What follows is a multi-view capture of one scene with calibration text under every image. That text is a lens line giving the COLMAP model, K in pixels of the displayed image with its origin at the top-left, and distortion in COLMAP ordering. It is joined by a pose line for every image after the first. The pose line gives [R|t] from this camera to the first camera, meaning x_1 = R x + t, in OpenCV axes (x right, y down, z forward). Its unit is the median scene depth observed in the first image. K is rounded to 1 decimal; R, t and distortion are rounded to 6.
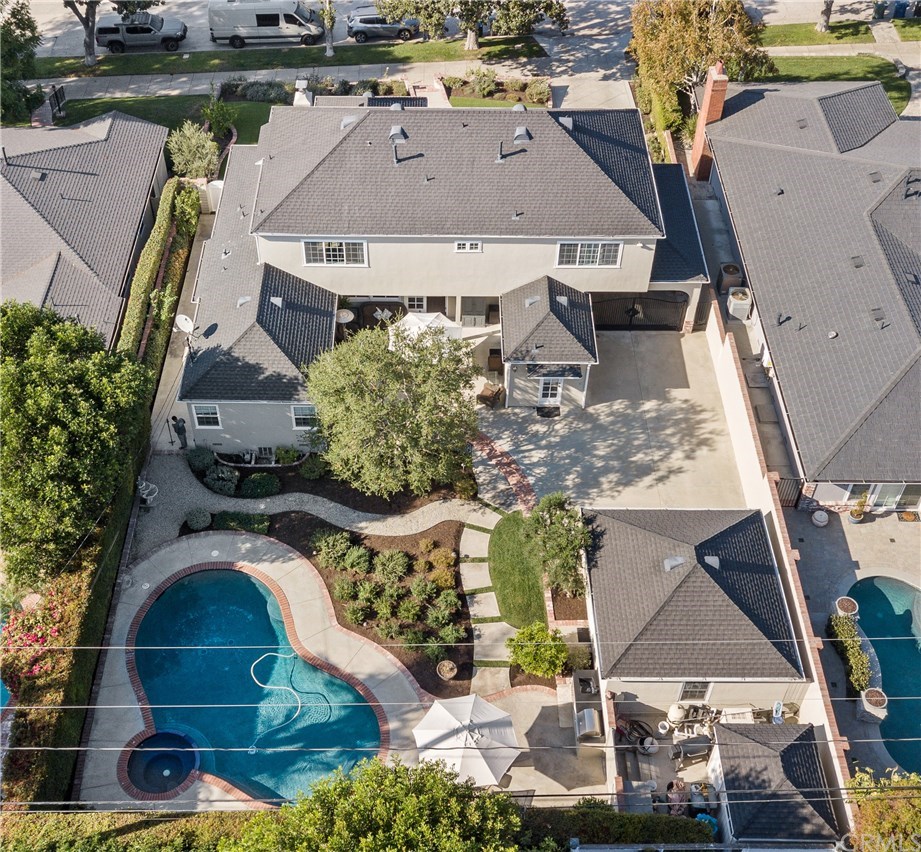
lens RADIAL K [[1064.5, 0, 454.4], [0, 1064.5, 426.0], [0, 0, 1]] dist [0.134561, 0.000000]
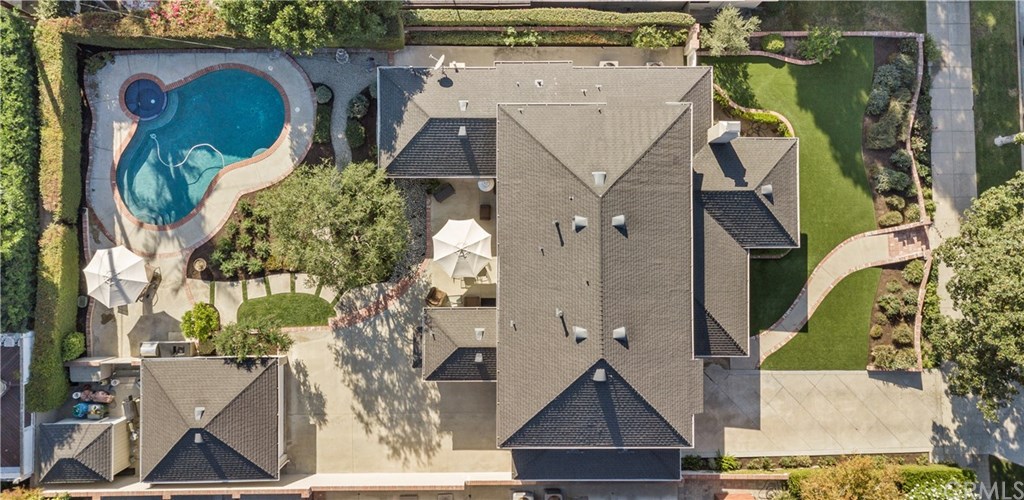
lens RADIAL K [[729.7, 0, 512.1], [0, 729.7, 259.3], [0, 0, 1]] dist [0.055998, 0.004059]
pose [[-0.005876, 0.999980, -0.002195, -0.013300], [-0.769580, -0.003121, 0.638543, -0.720260], [0.638524, 0.005442, 0.769583, 0.384214]]
